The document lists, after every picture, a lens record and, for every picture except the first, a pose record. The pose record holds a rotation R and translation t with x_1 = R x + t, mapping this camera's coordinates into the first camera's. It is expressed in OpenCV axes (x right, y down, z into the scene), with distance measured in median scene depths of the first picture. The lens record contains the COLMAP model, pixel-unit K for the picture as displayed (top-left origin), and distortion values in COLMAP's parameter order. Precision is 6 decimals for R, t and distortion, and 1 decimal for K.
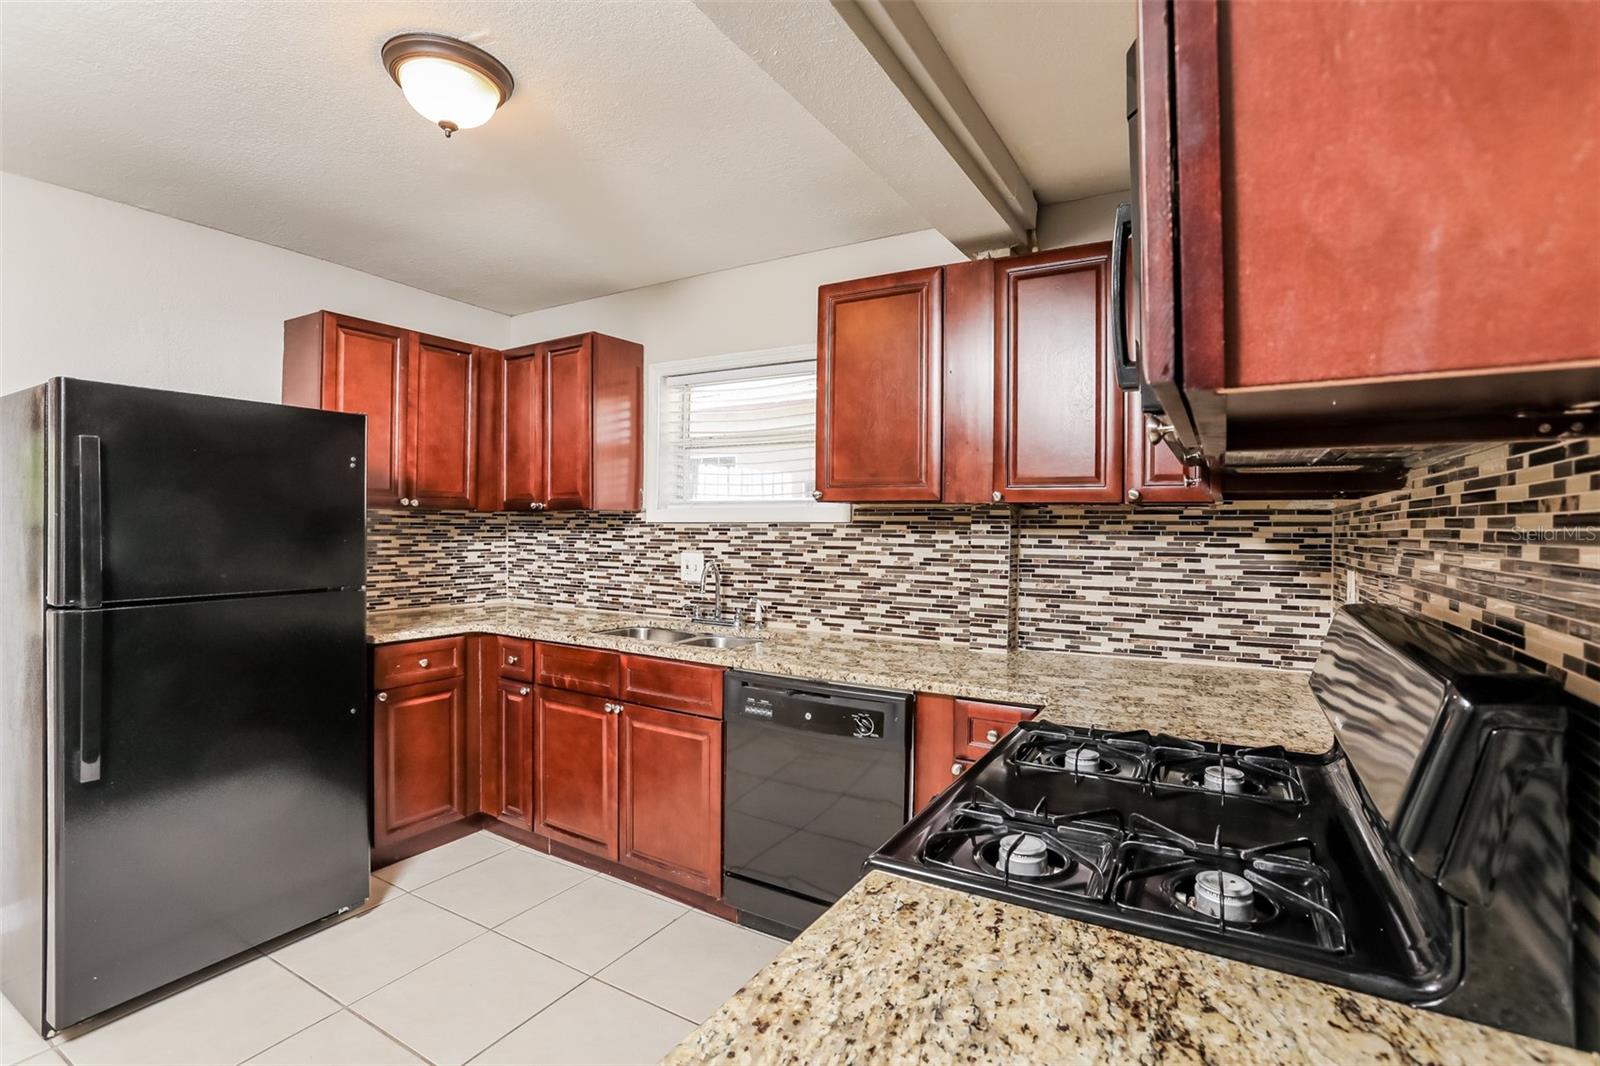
lens RADIAL K [[718.0, 0, 799.6], [0, 718.0, 529.0], [0, 0, 1]] dist [-0.020789, 0.002231]
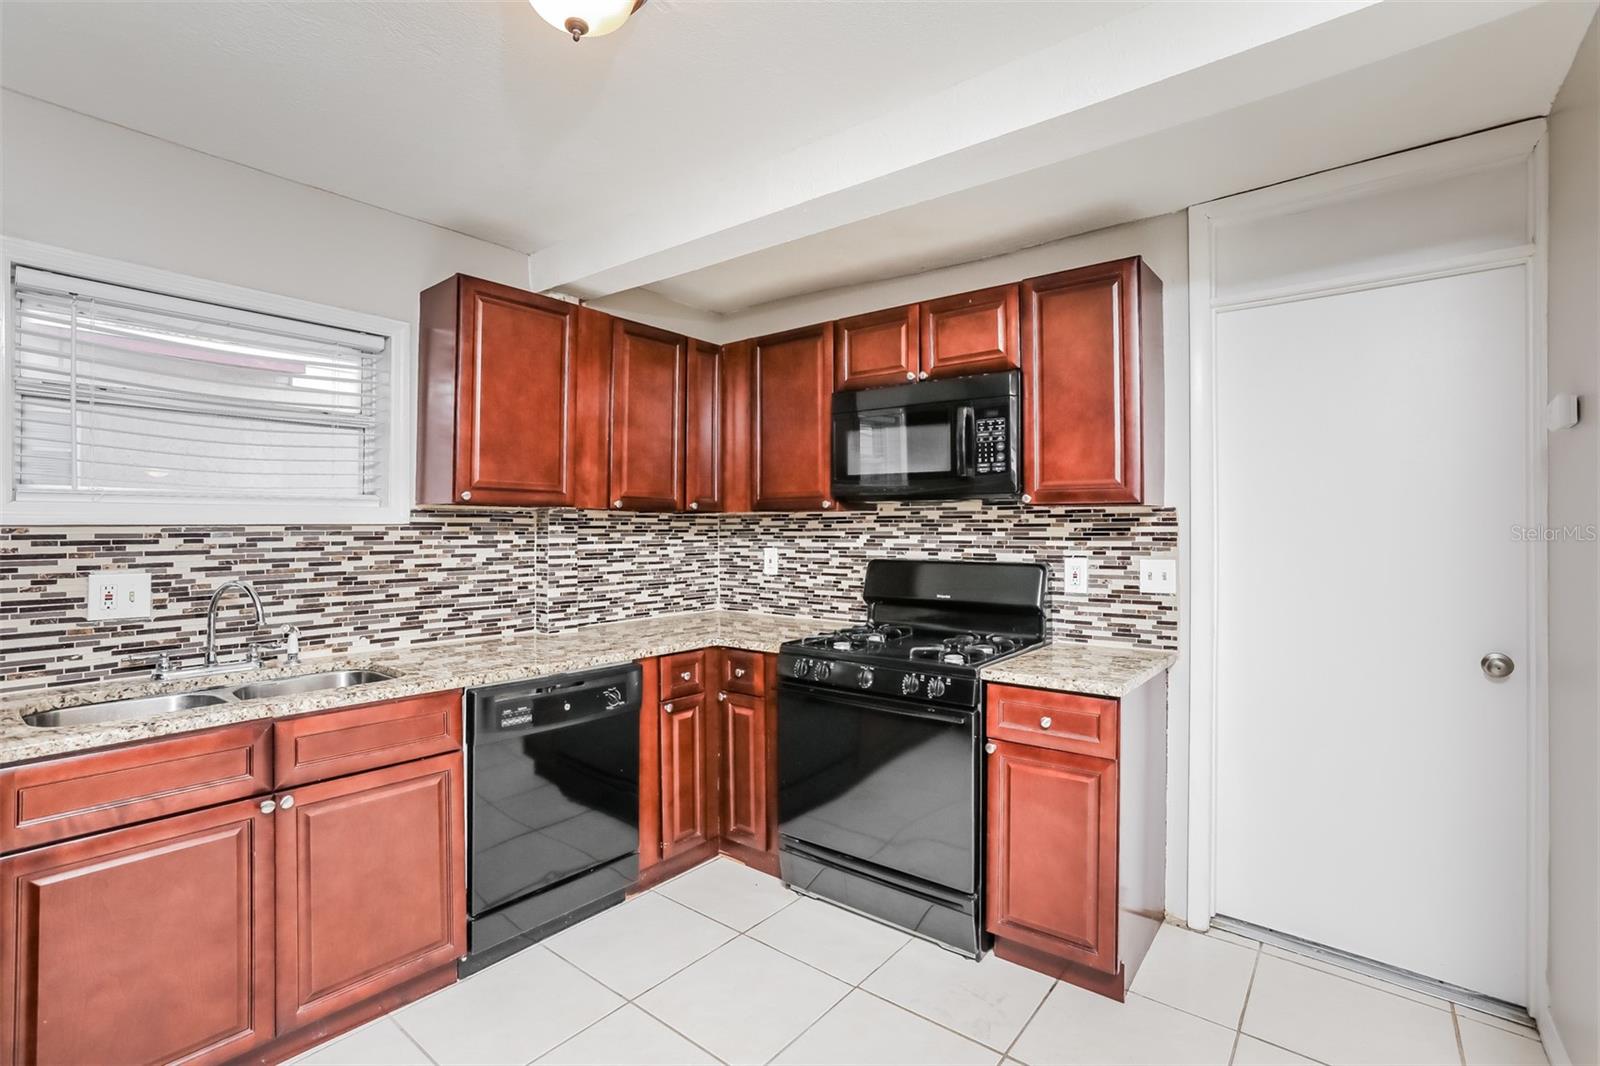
lens RADIAL K [[718.0, 0, 800.9], [0, 718.0, 528.1], [0, 0, 1]] dist [-0.020789, 0.002231]
pose [[0.199768, -0.010551, 0.979786, -0.745016], [0.006258, 0.999935, 0.009492, -0.010119], [-0.979823, 0.004235, 0.199821, 0.343263]]
